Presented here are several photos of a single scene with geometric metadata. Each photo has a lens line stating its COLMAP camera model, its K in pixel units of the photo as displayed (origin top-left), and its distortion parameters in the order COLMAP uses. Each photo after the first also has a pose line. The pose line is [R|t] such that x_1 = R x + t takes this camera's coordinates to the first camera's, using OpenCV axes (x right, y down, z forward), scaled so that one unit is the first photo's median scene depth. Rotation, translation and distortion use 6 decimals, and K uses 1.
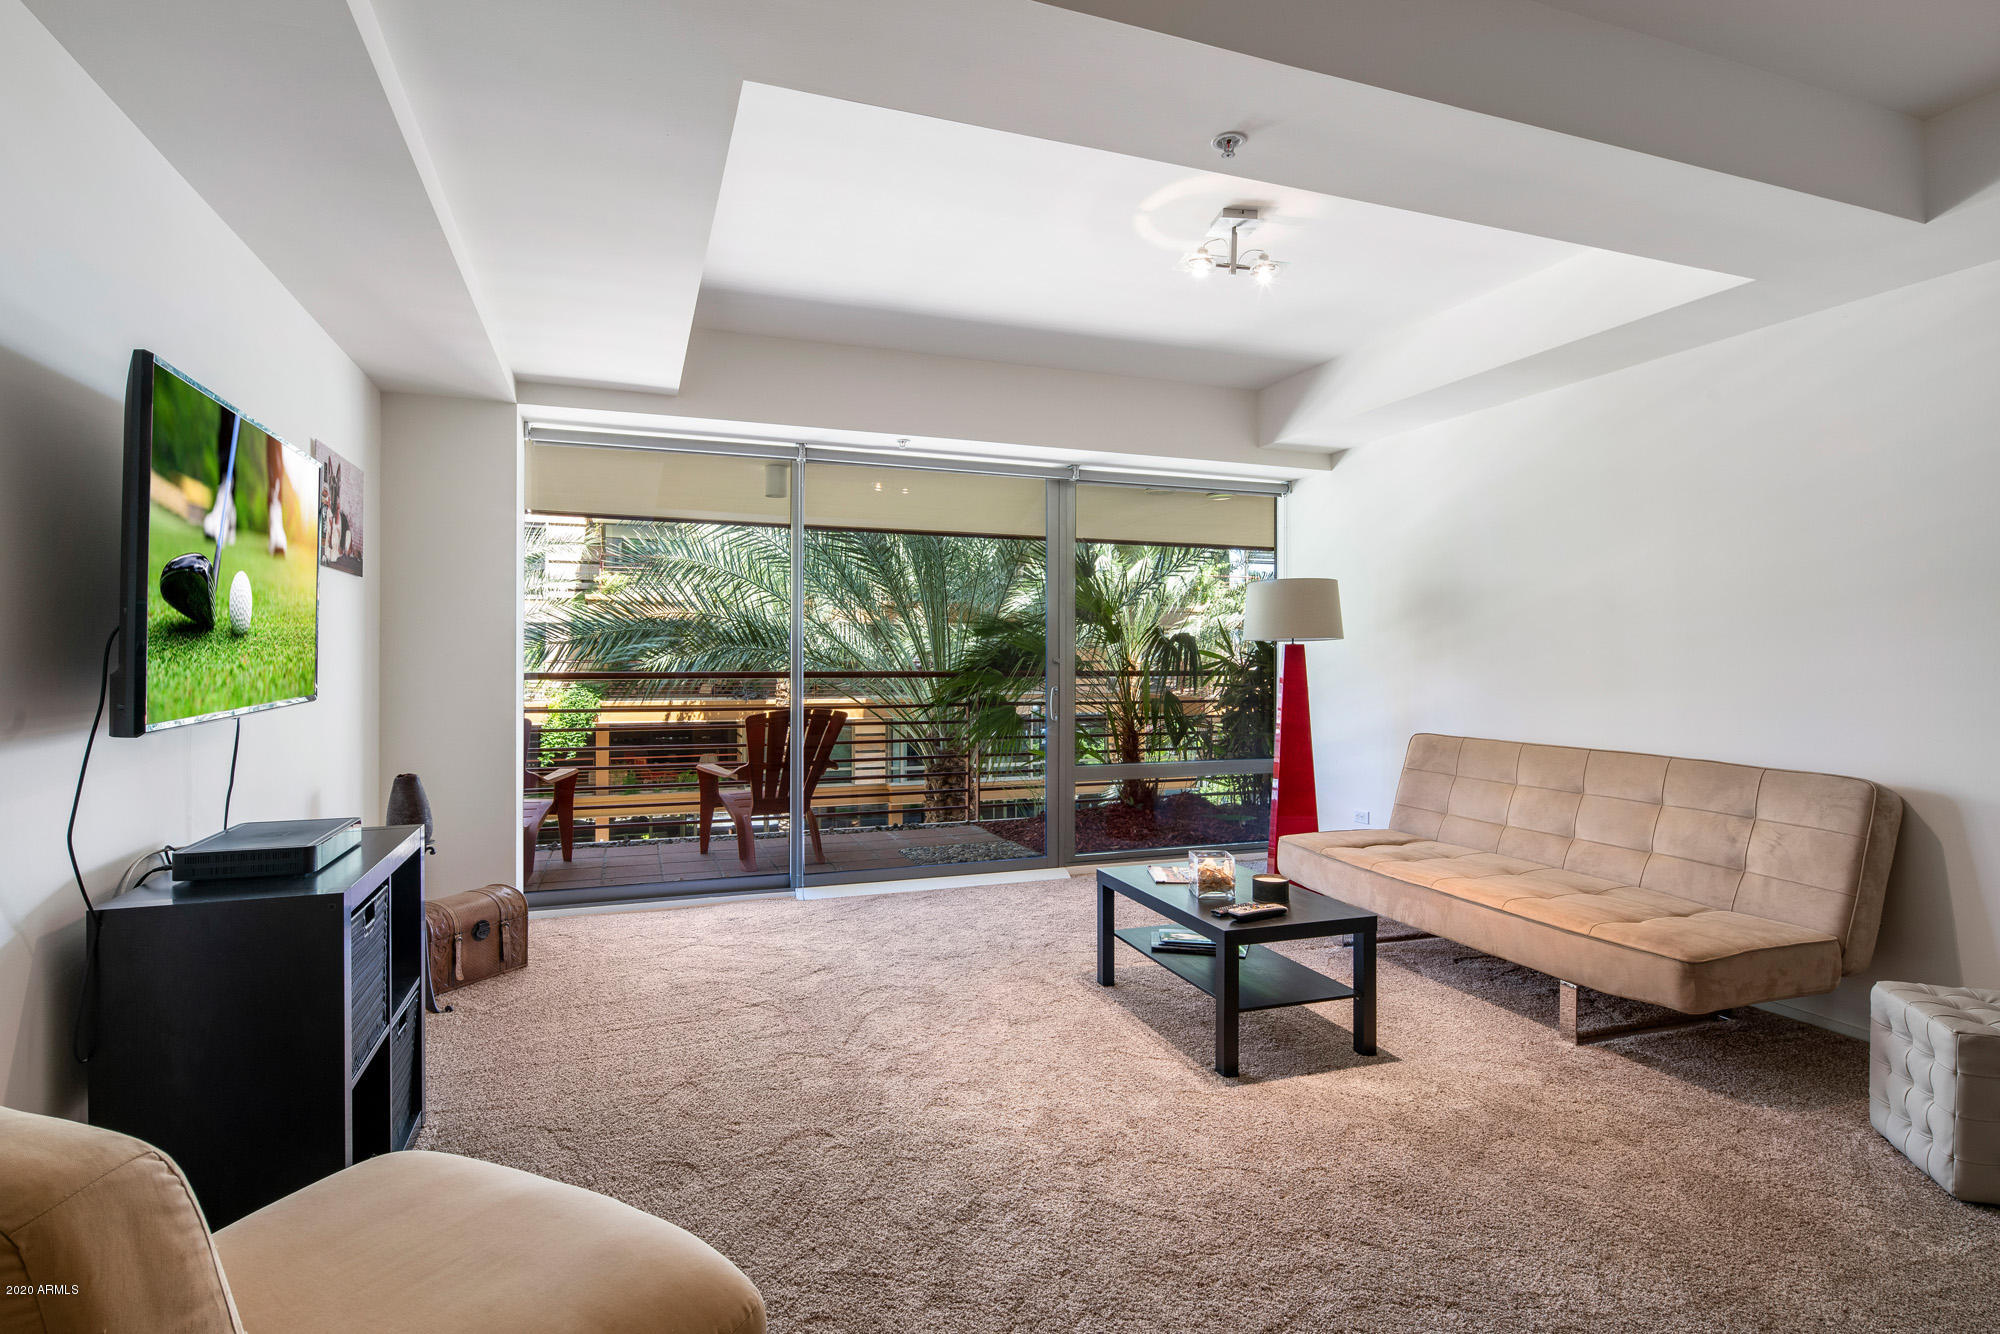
lens RADIAL K [[981.9, 0, 997.9], [0, 981.9, 659.2], [0, 0, 1]] dist [0.002304, -0.003894]
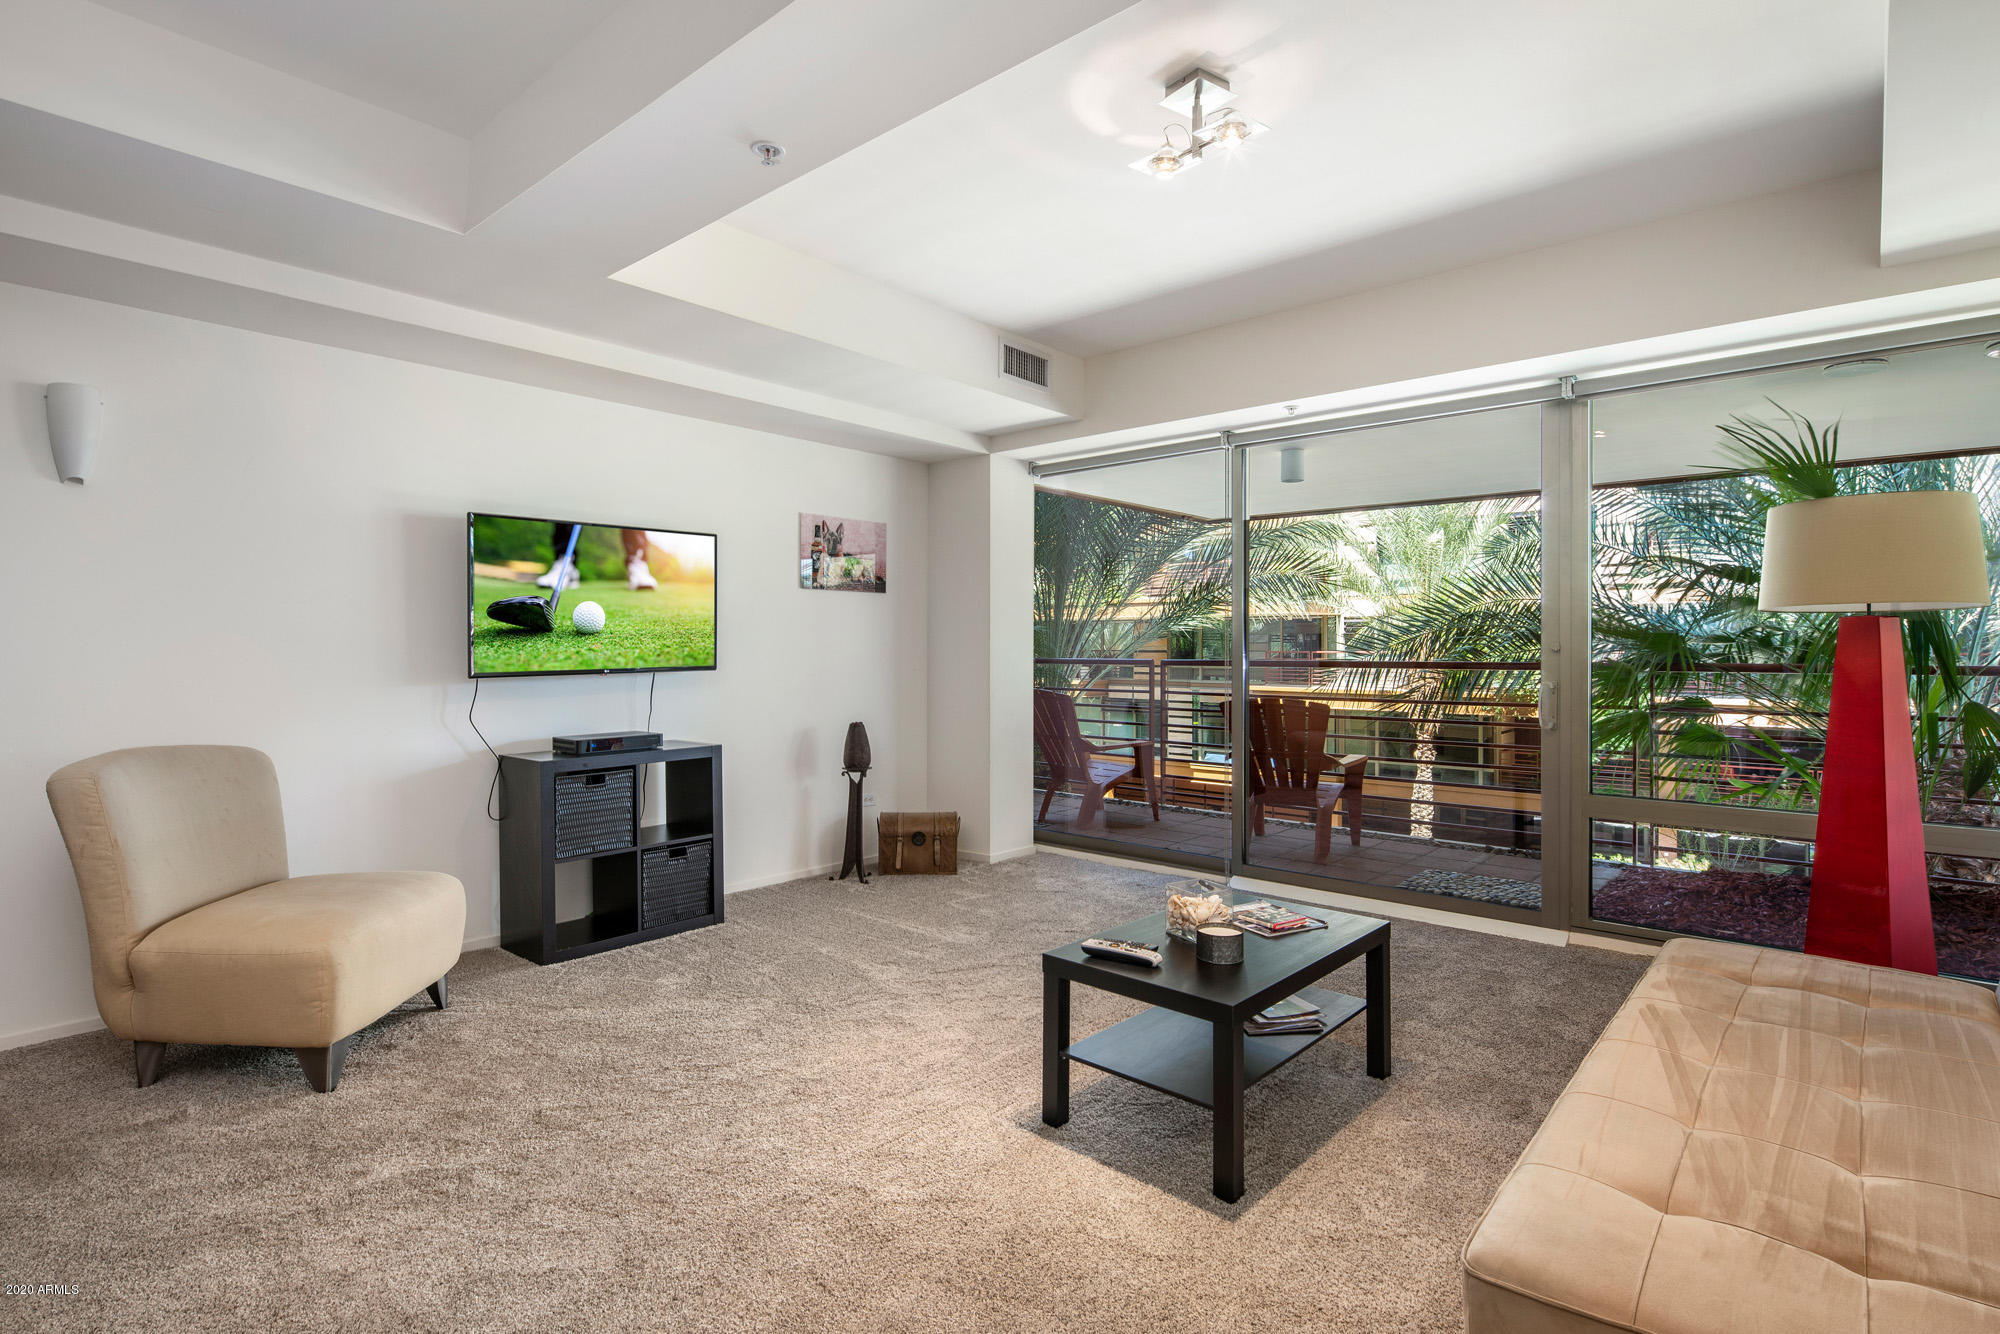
lens RADIAL K [[981.9, 0, 996.7], [0, 981.9, 653.0], [0, 0, 1]] dist [0.002304, -0.003894]
pose [[0.479405, 0.004087, -0.877584, 1.027446], [-0.000878, 0.999991, 0.004177, 0.005321], [0.877593, -0.001232, 0.479405, 0.572515]]
